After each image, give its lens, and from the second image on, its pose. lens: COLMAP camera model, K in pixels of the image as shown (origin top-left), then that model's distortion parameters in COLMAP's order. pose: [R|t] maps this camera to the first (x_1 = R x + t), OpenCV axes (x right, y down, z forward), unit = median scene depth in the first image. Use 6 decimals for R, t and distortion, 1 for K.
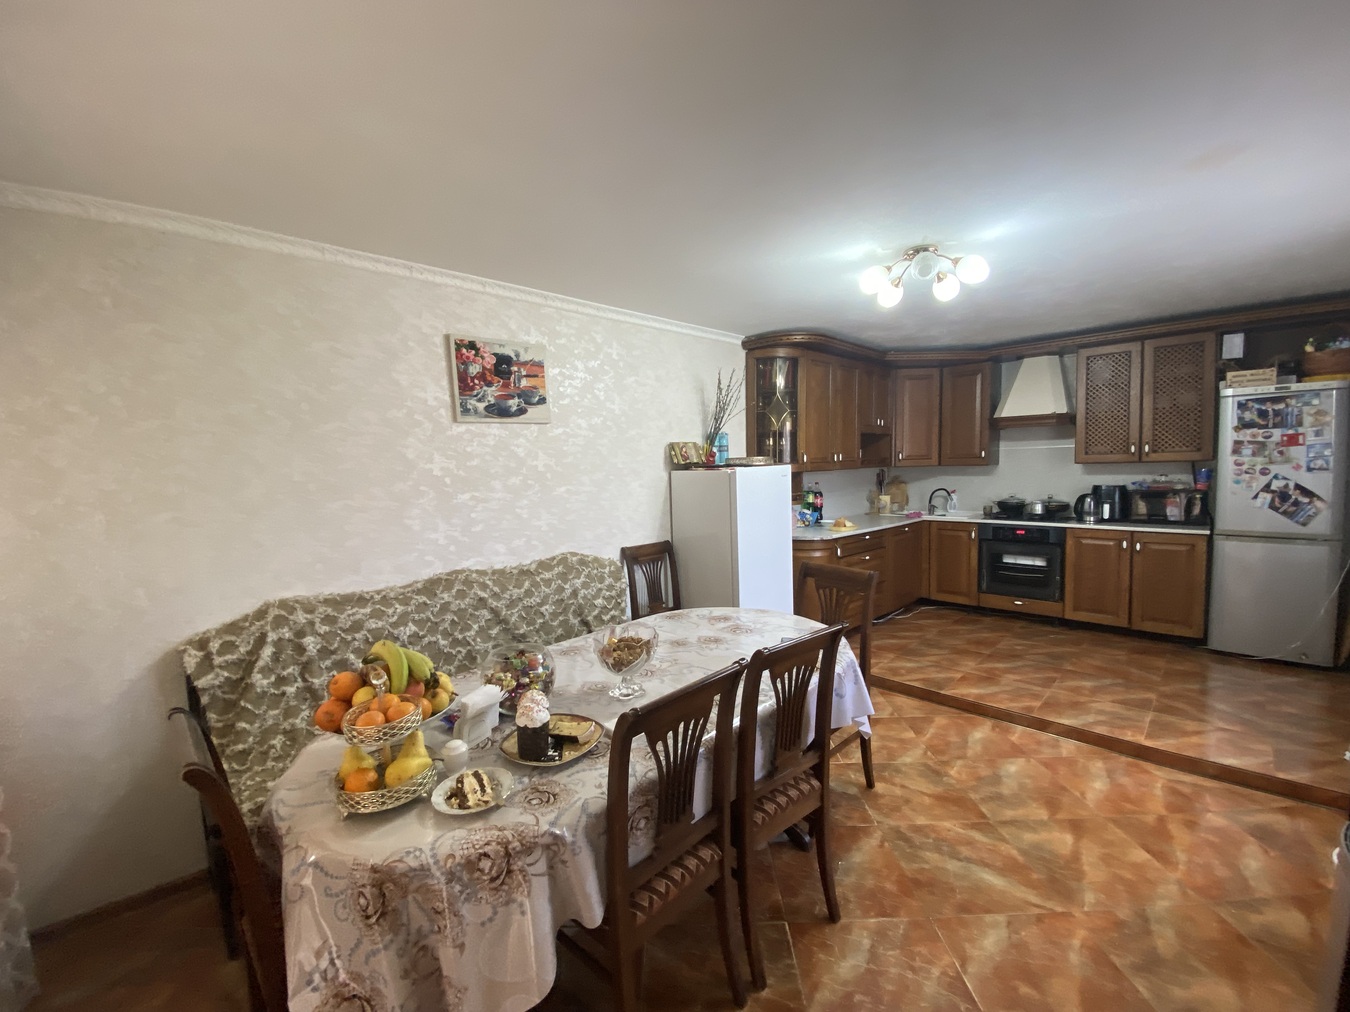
lens RADIAL K [[554.1, 0, 671.1], [0, 554.1, 508.0], [0, 0, 1]] dist [0.027815, -0.024343]
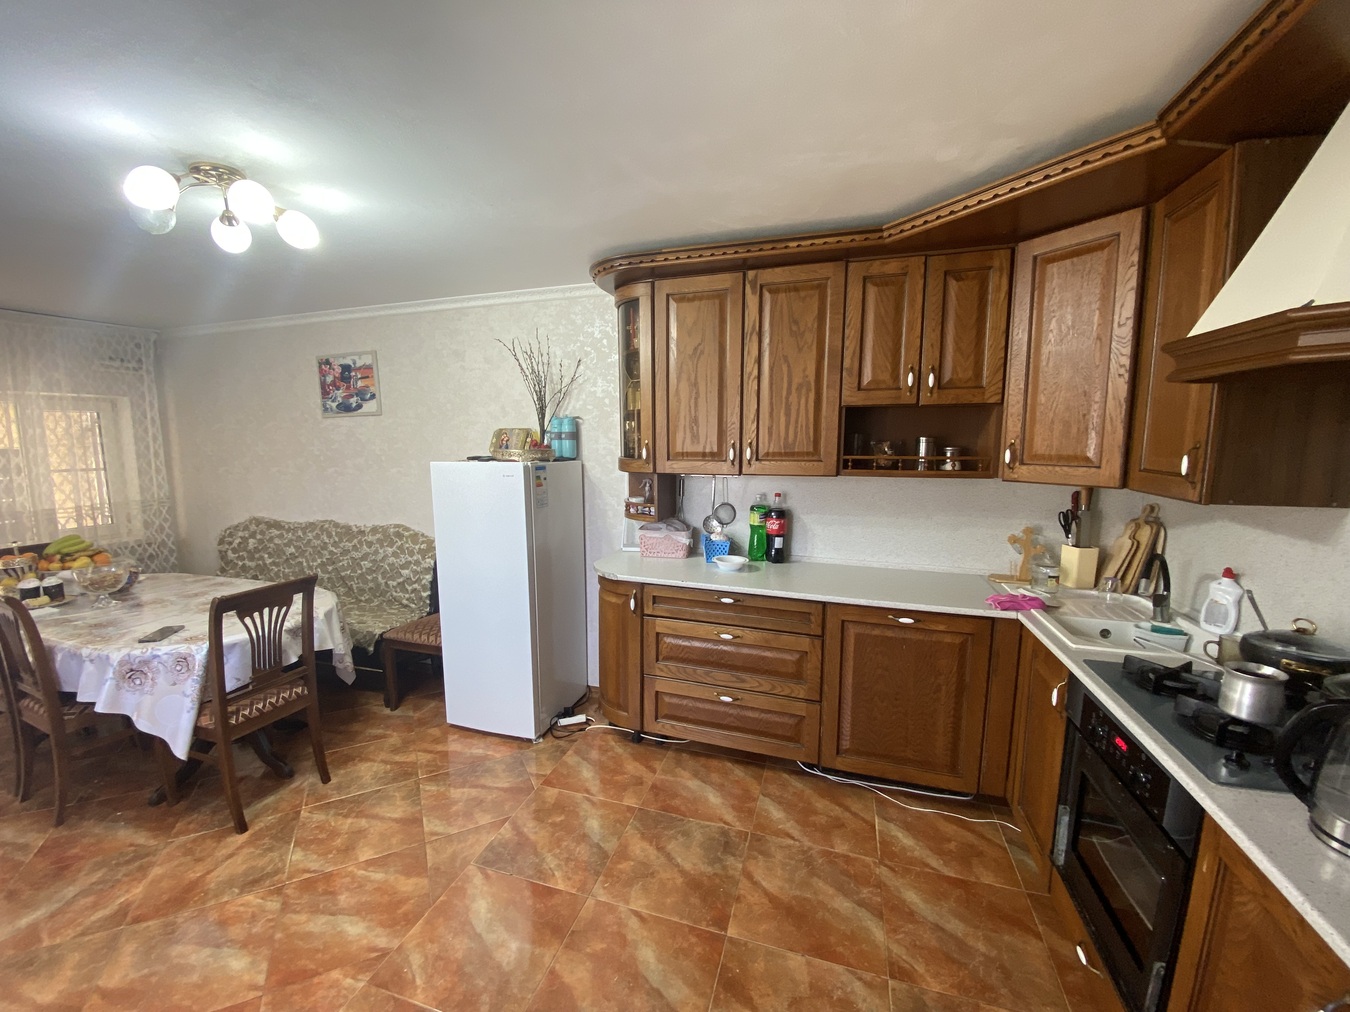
lens RADIAL K [[554.1, 0, 671.1], [0, 554.1, 508.0], [0, 0, 1]] dist [0.027815, -0.024343]
pose [[0.452642, 0.142091, -0.880298, 0.975324], [-0.076826, 0.989766, 0.120257, -0.123477], [0.888376, 0.013196, 0.458926, 0.846633]]
